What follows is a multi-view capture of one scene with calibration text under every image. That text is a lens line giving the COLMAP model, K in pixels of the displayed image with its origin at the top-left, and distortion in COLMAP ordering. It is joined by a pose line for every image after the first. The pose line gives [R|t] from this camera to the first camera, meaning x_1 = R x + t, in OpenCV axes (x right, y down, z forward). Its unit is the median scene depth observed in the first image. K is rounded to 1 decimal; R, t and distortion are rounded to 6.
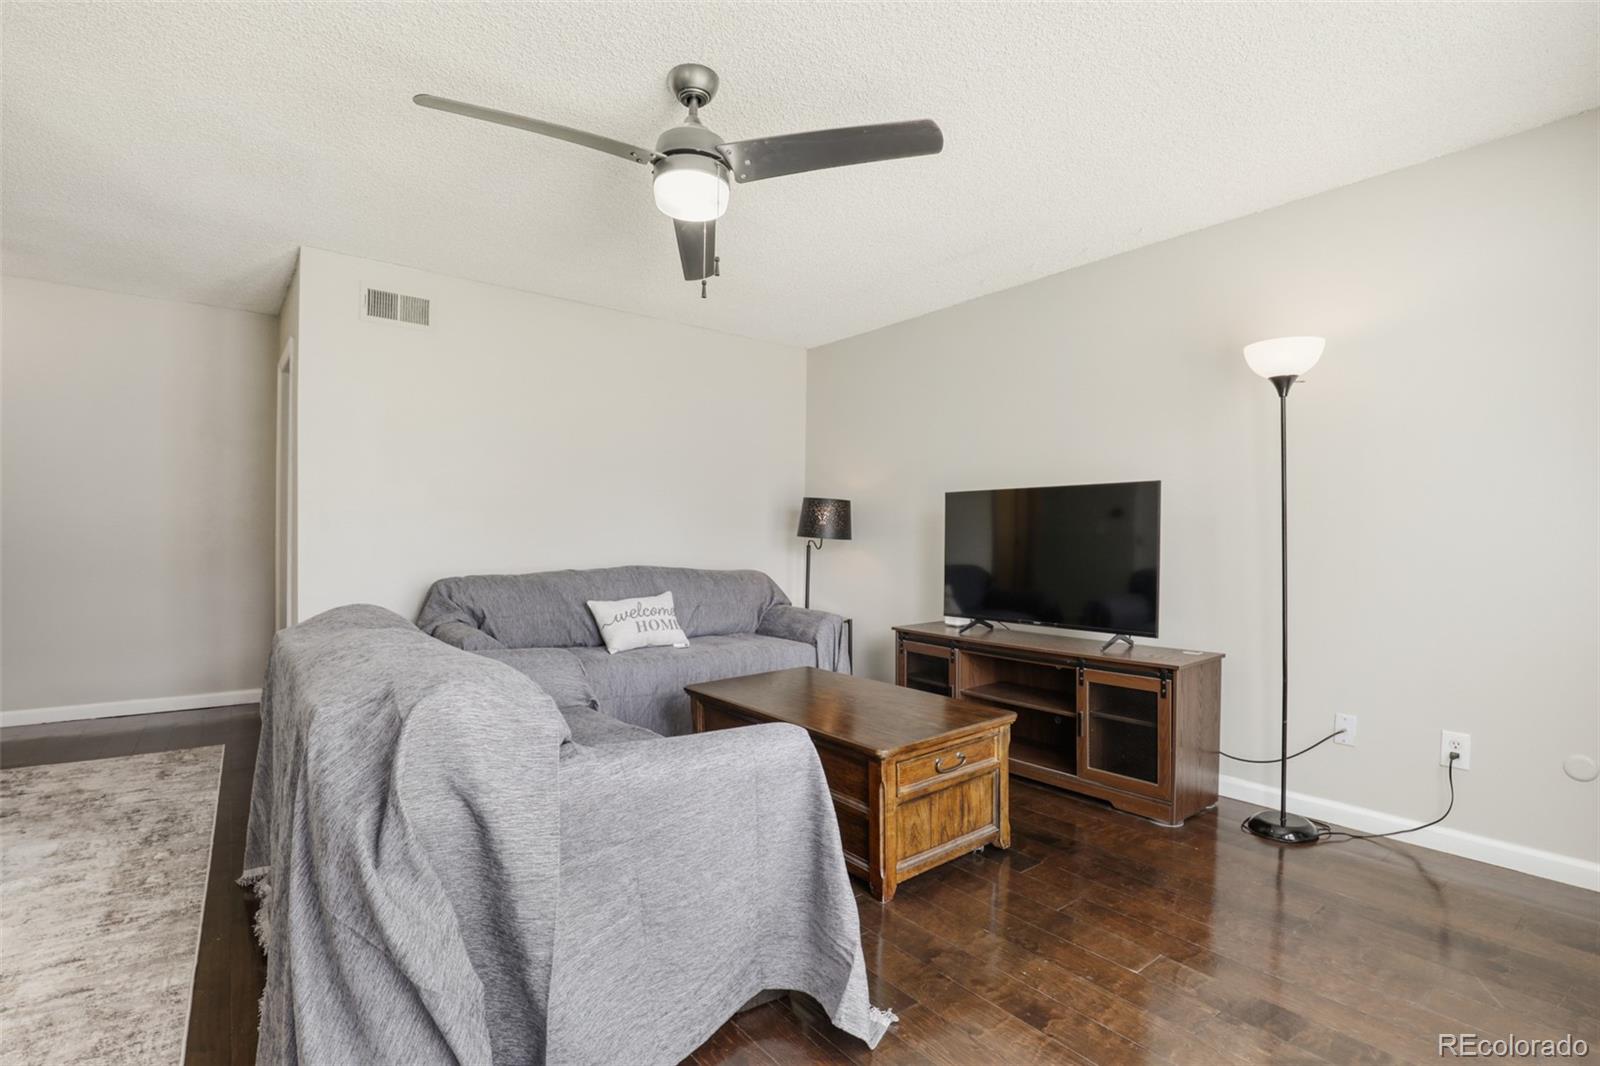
lens RADIAL K [[727.8, 0, 800.7], [0, 727.8, 556.9], [0, 0, 1]] dist [-0.012608, 0.002317]
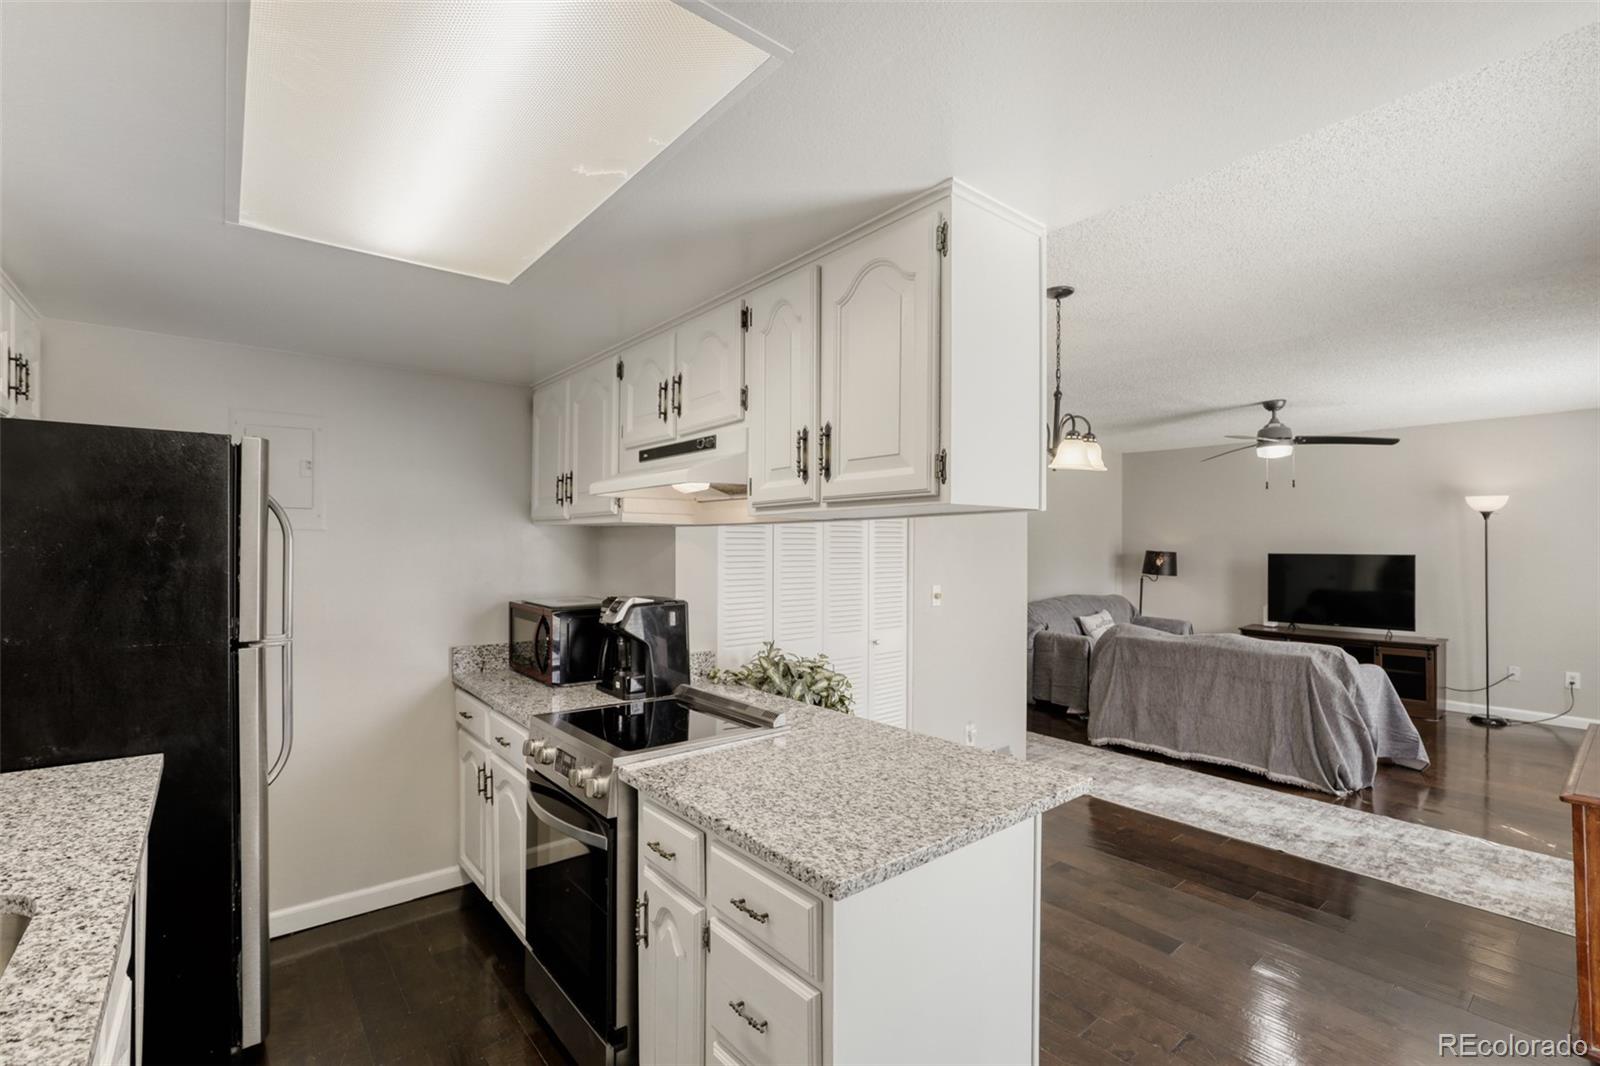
lens RADIAL K [[727.8, 0, 810.3], [0, 727.8, 539.9], [0, 0, 1]] dist [-0.012608, 0.002317]
pose [[0.998543, -0.013100, 0.052343, -1.361722], [0.014233, 0.999671, -0.021336, -0.131111], [-0.052046, 0.022050, 0.998401, -0.982105]]
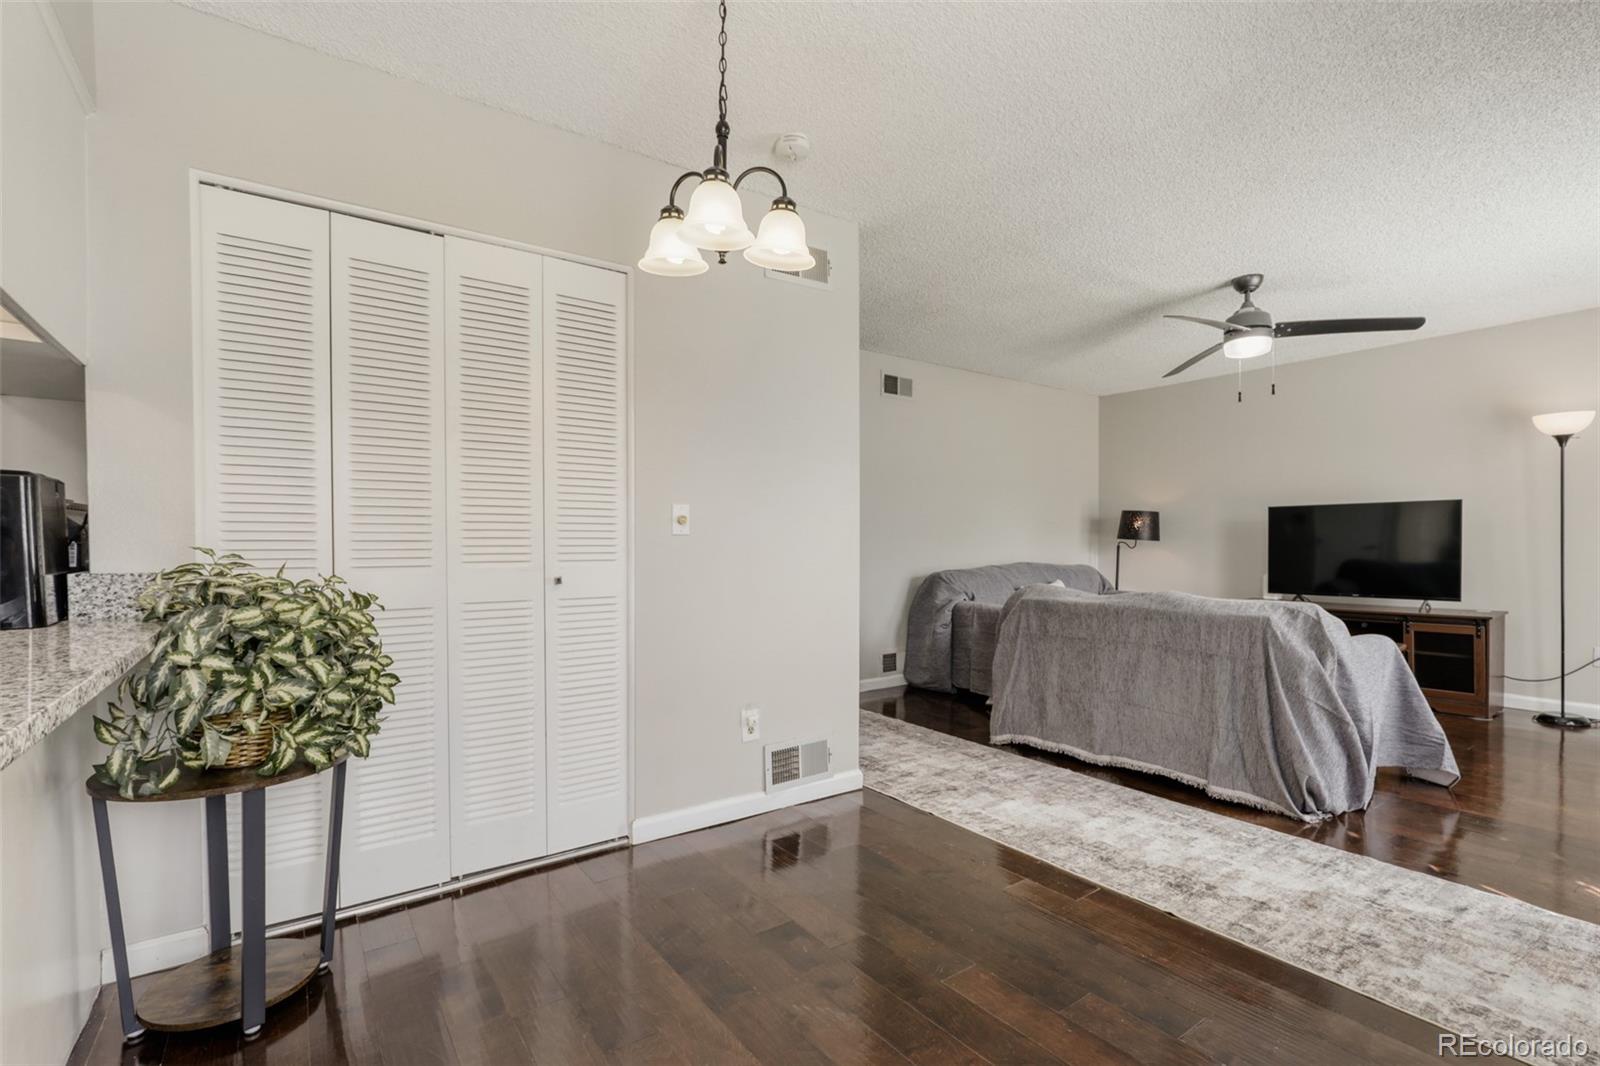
lens RADIAL K [[727.8, 0, 808.5], [0, 727.8, 550.7], [0, 0, 1]] dist [-0.012608, 0.002317]
pose [[0.999626, -0.017157, -0.021316, -0.882133], [0.016890, 0.999777, -0.012669, 0.001126], [0.021529, 0.012304, 0.999693, -0.571902]]
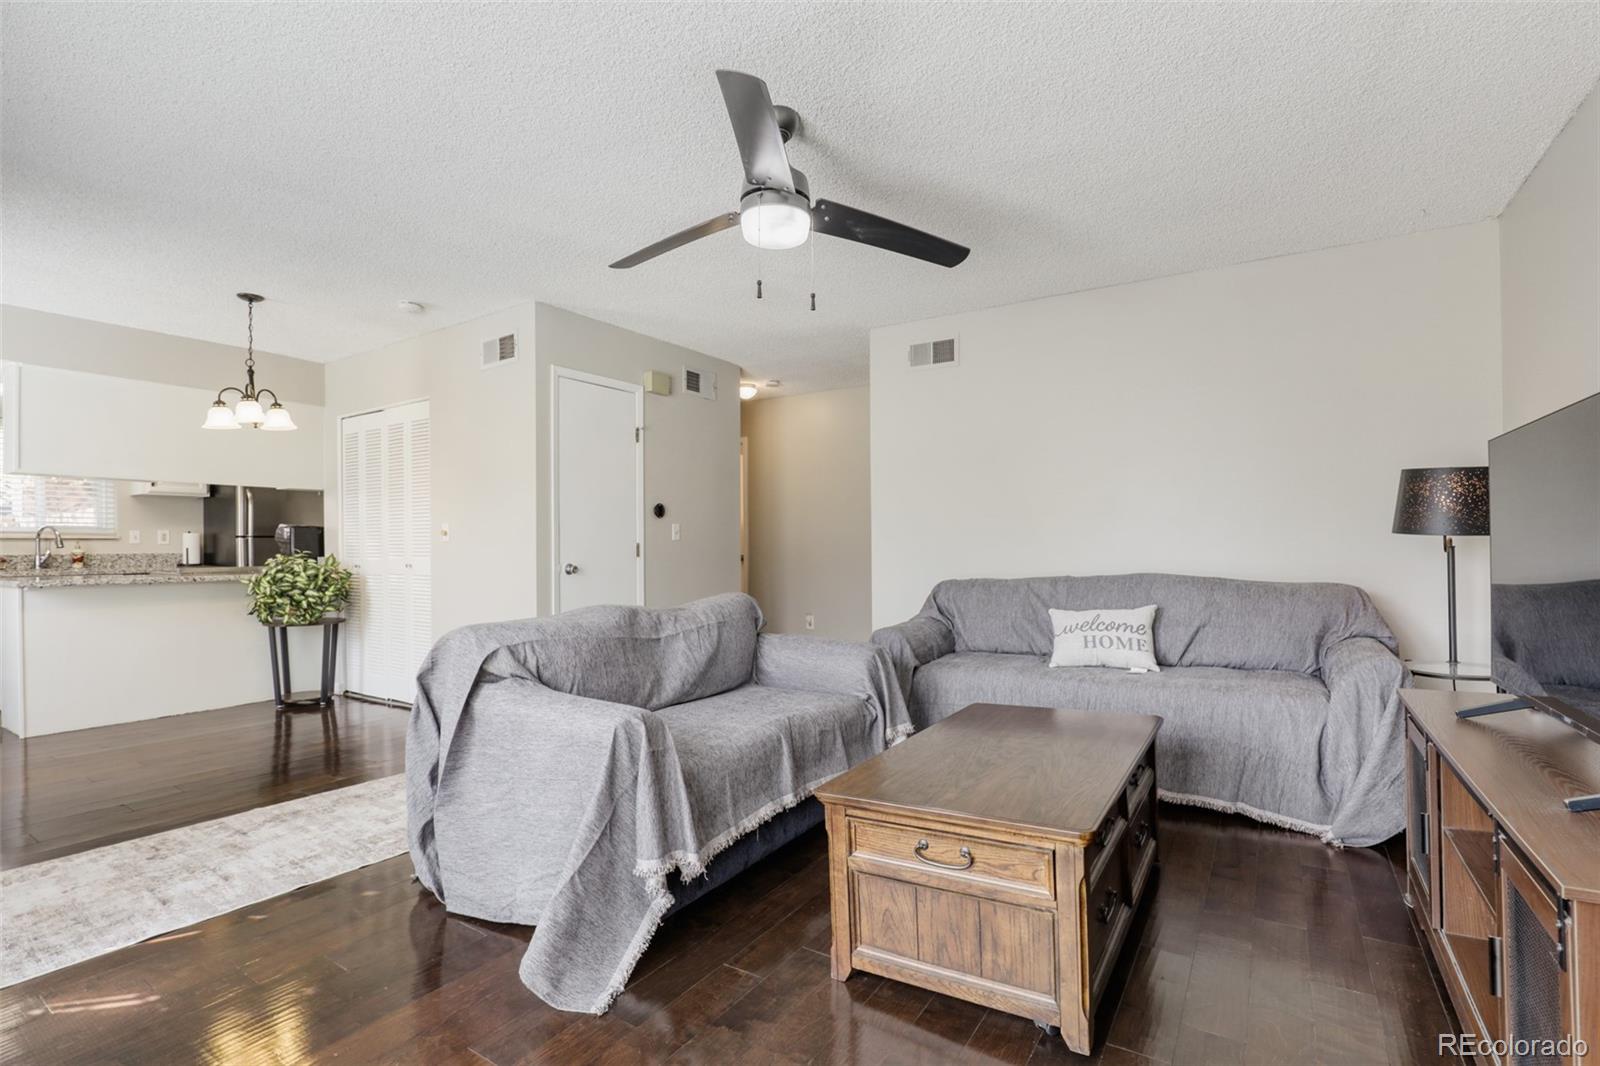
lens RADIAL K [[727.8, 0, 791.6], [0, 727.8, 548.3], [0, 0, 1]] dist [-0.012608, 0.002317]
pose [[0.341673, -0.013497, -0.939722, 0.681644], [-0.007748, 0.999822, -0.017177, 0.001745], [0.939787, 0.013150, 0.341508, 0.517226]]
